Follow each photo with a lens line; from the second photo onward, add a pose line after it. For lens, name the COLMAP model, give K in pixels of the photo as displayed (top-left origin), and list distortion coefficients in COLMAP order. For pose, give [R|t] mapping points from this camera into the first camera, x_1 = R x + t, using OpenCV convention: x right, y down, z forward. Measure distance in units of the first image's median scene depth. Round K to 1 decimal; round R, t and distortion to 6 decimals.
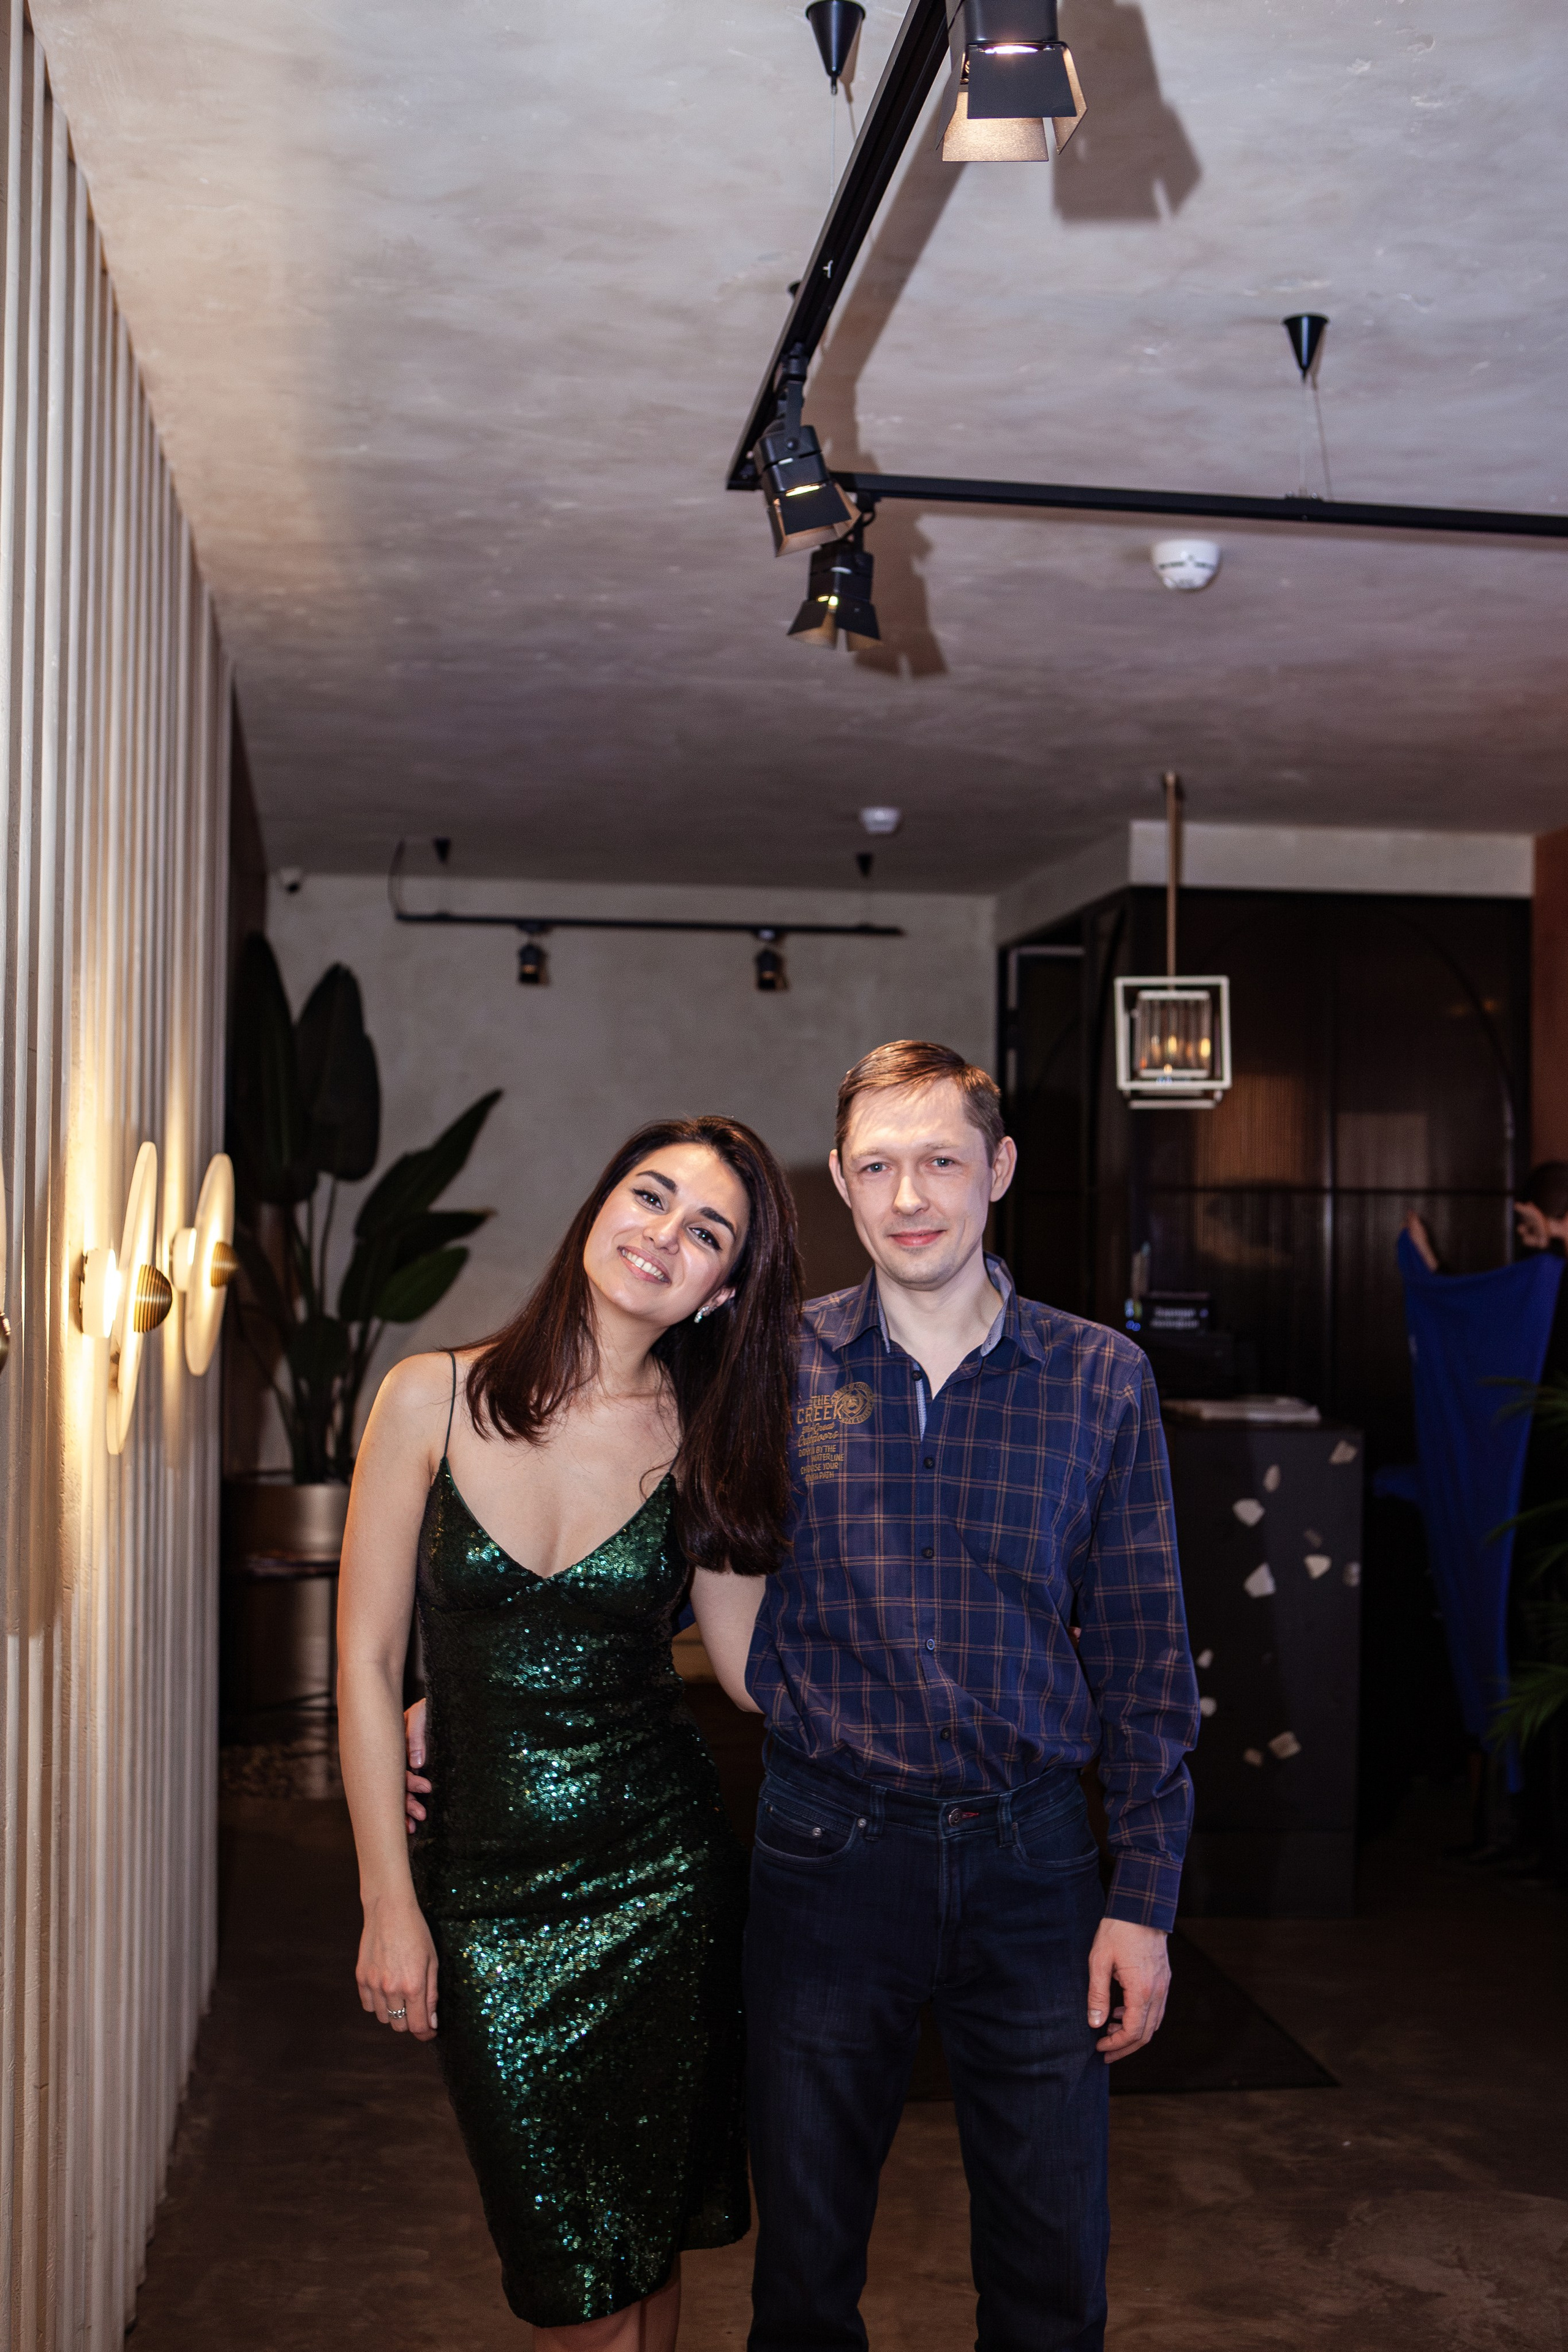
lens RADIAL K [[2633.8, 0, 794.6], [0, 2633.8, 1153.5], [0, 0, 1]] dist [-0.015143, 0.000000]
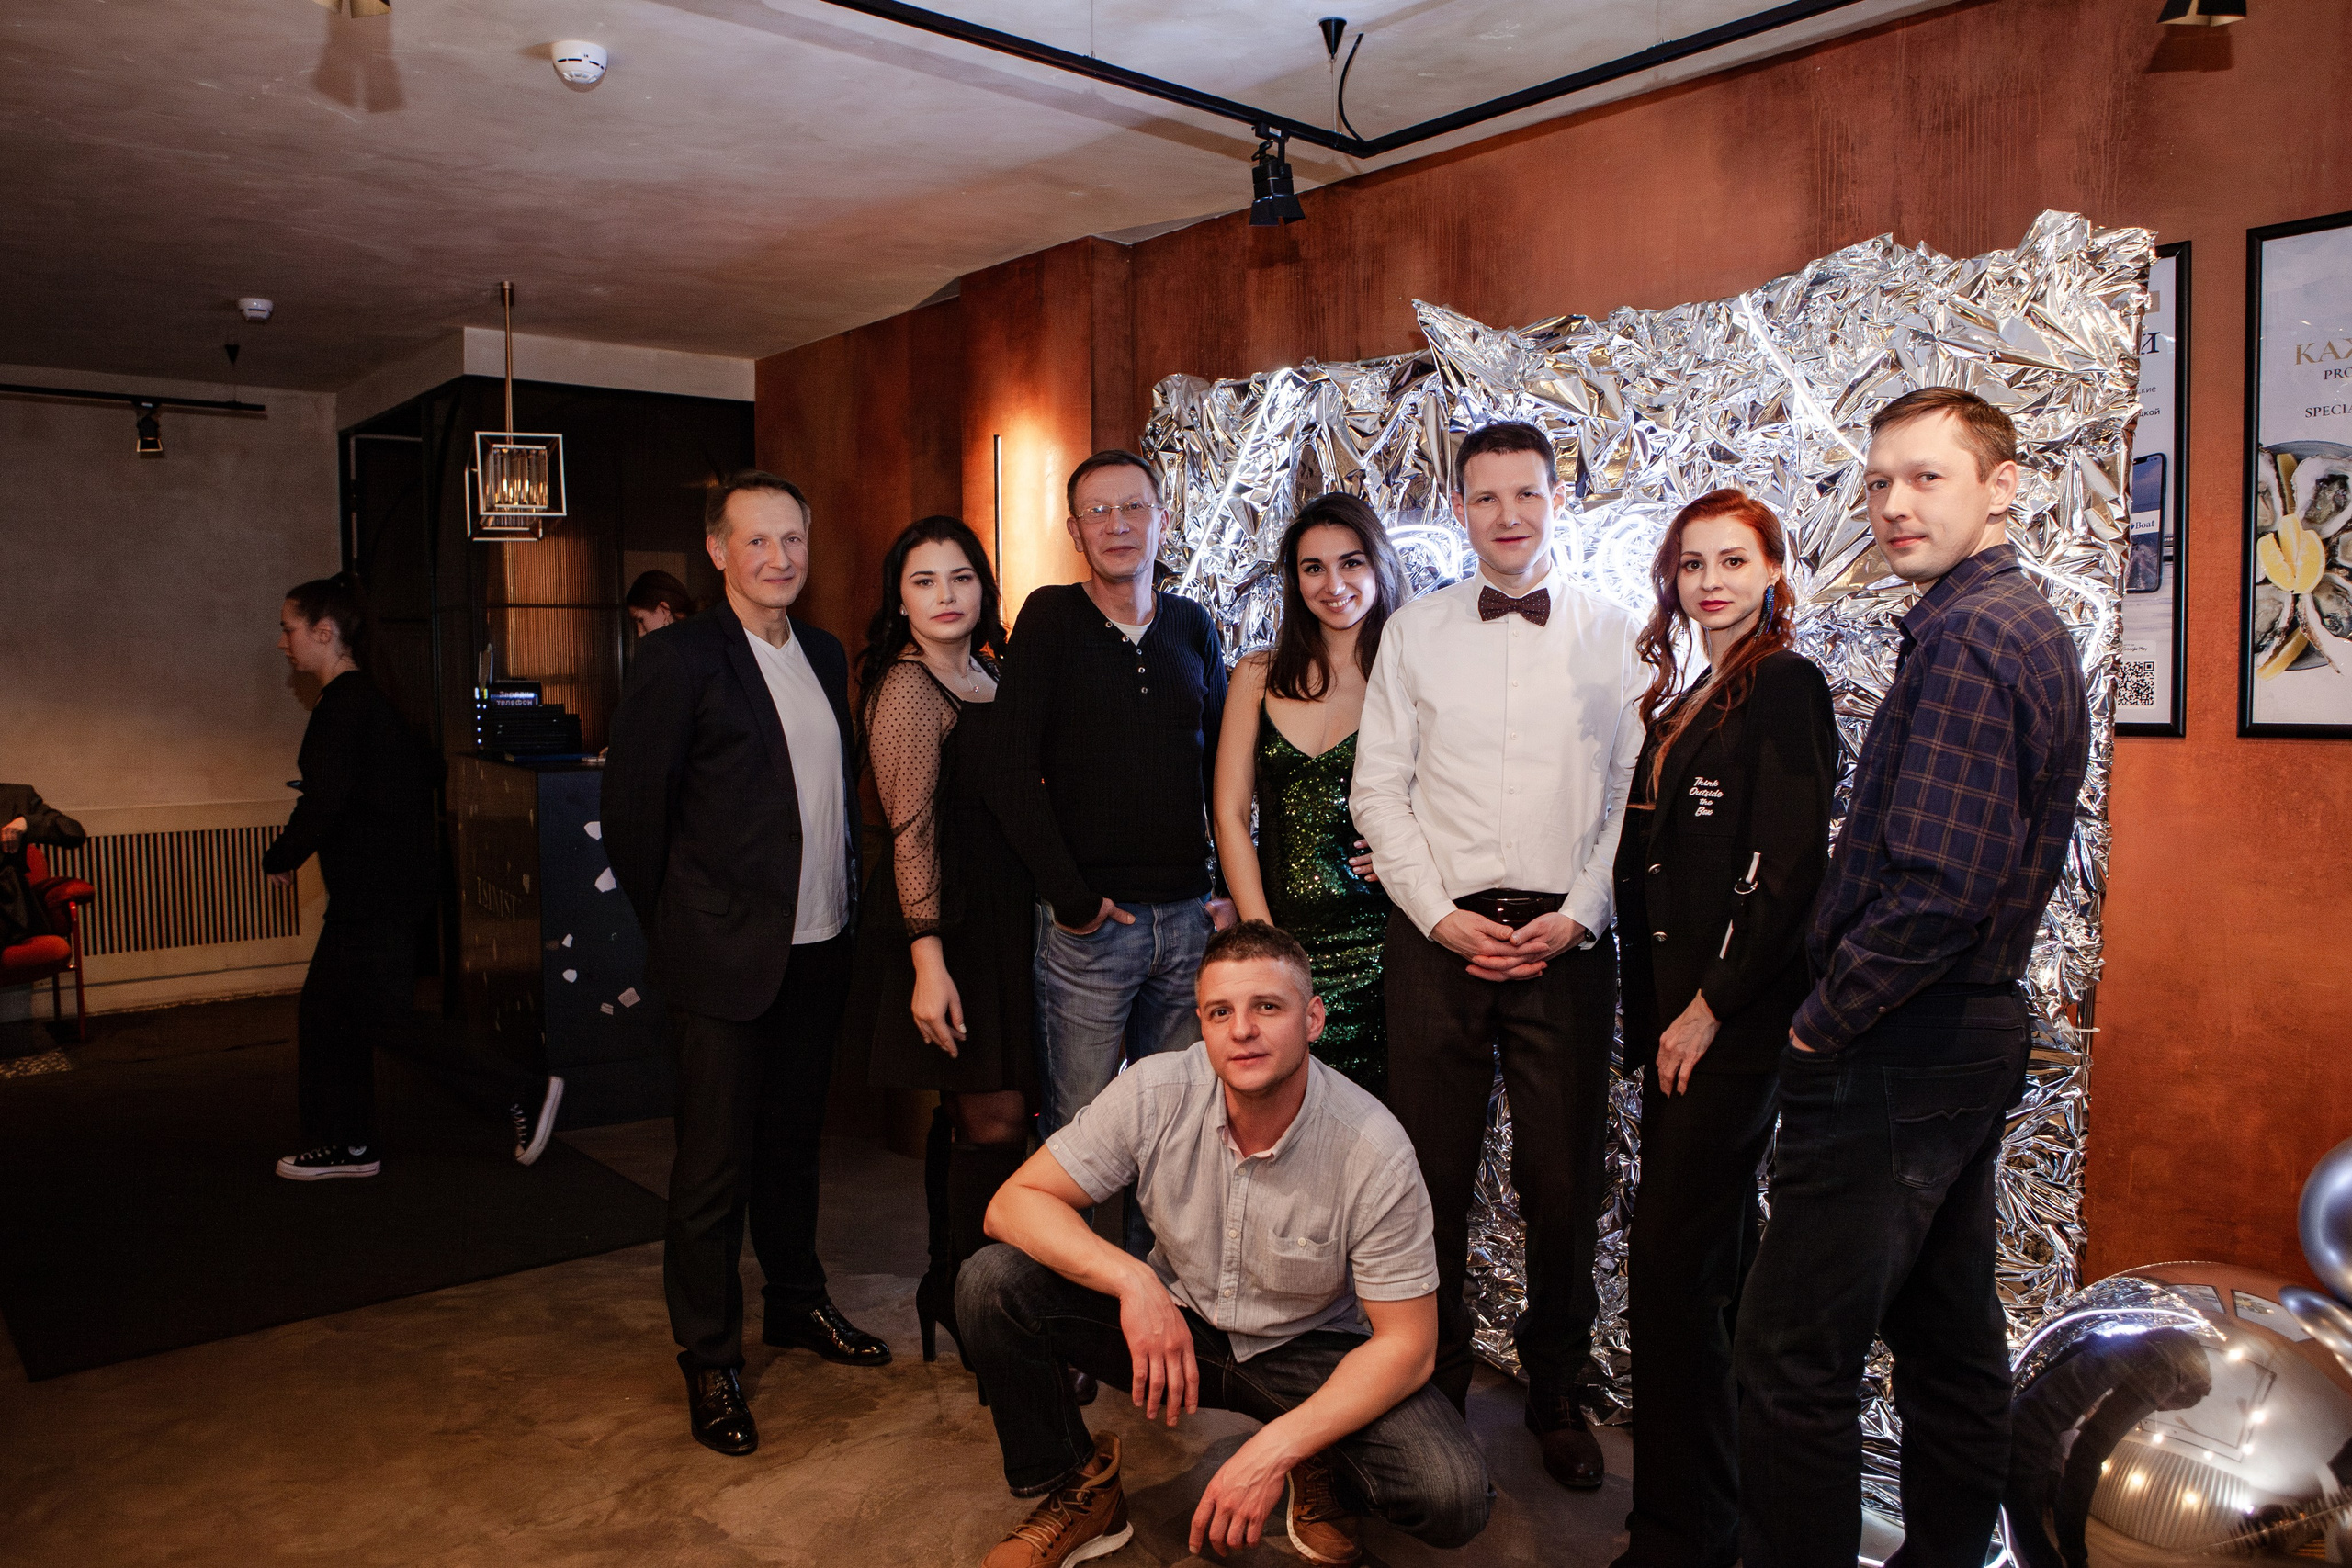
lens RADIAL K [[1682.7, 0, 1176.2], [0, 1682.7, 771.0], [0, 0, 1]] dist [-0.092938, 0.050187]
pose [[0.838597, -0.054162, 0.542053, -0.054500], [0.008725, 0.996253, 0.086048, 0.046847], [-0.544683, -0.067430, 0.835927, 0.167284]]
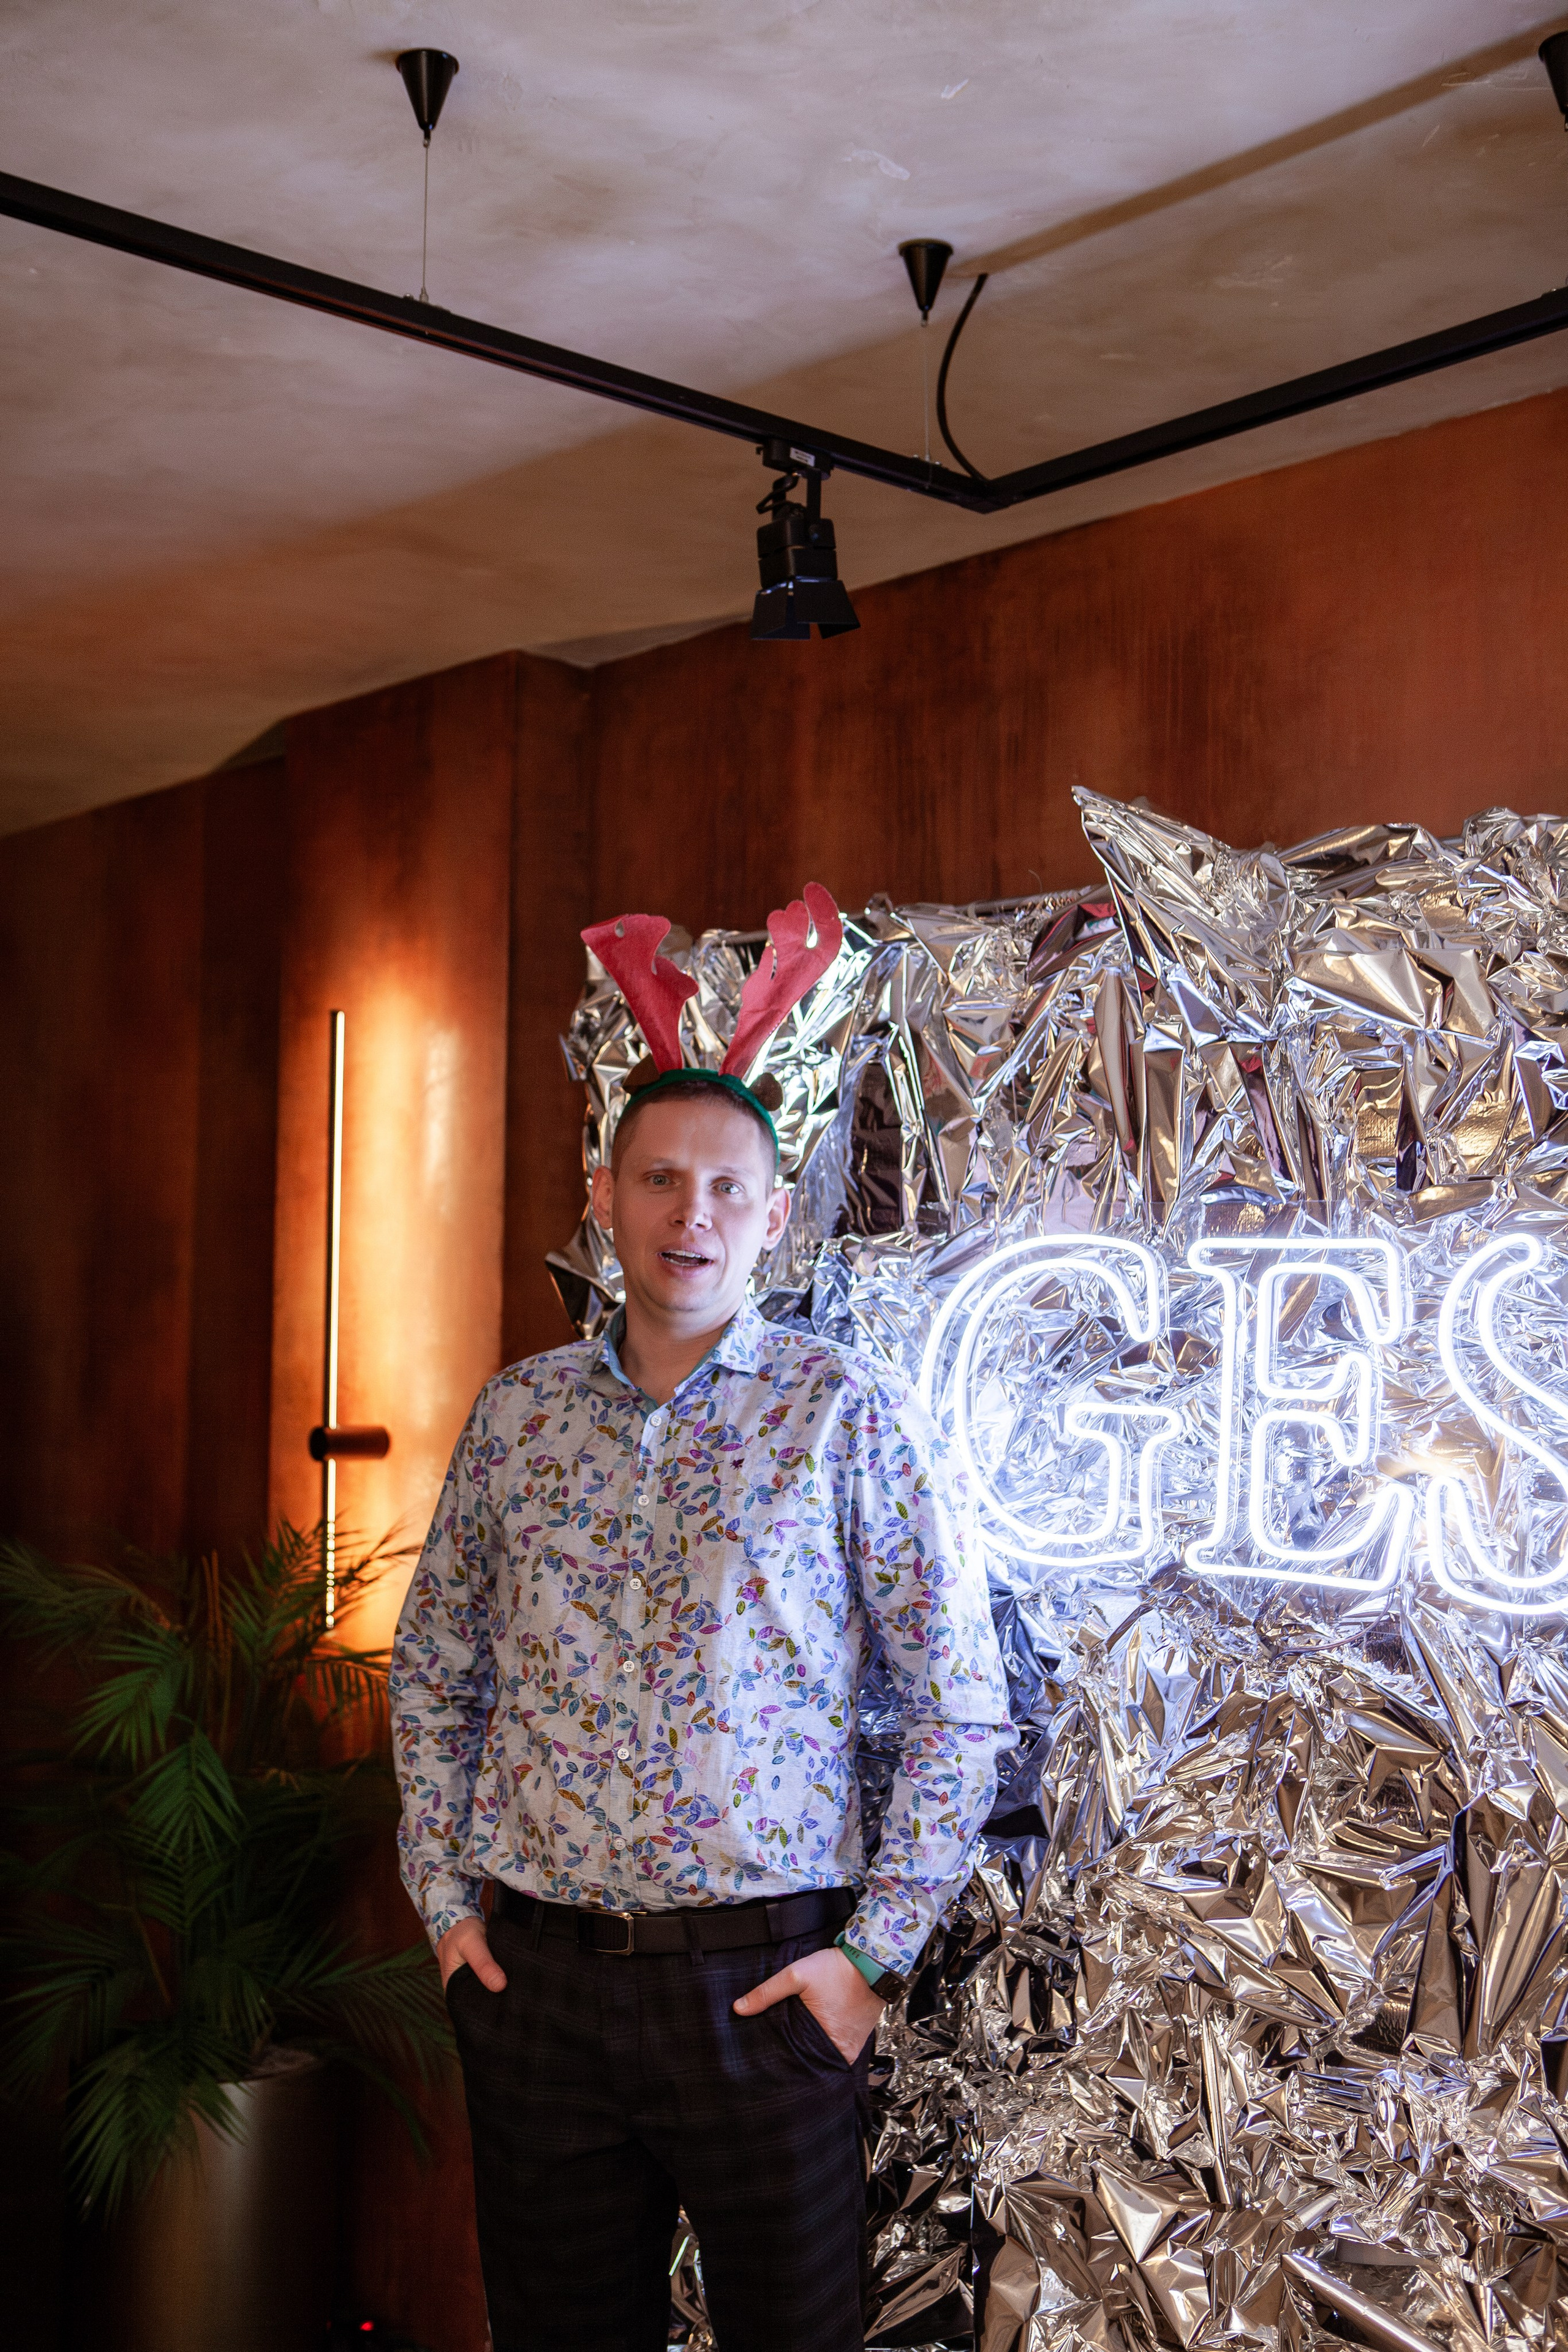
lens RADIAL K [[2845.9, 0, 723.5], [0, 2845.9, 1172.3], [0, 0, 1]] dist [0.005250, 0.000000]
pose [[0.847763, 0.033727, 0.529301, 0.048227], [-0.013560, 0.999028, -0.041939, 0.015704], [-0.530202, 0.028377, 0.847397, 0.249620]]
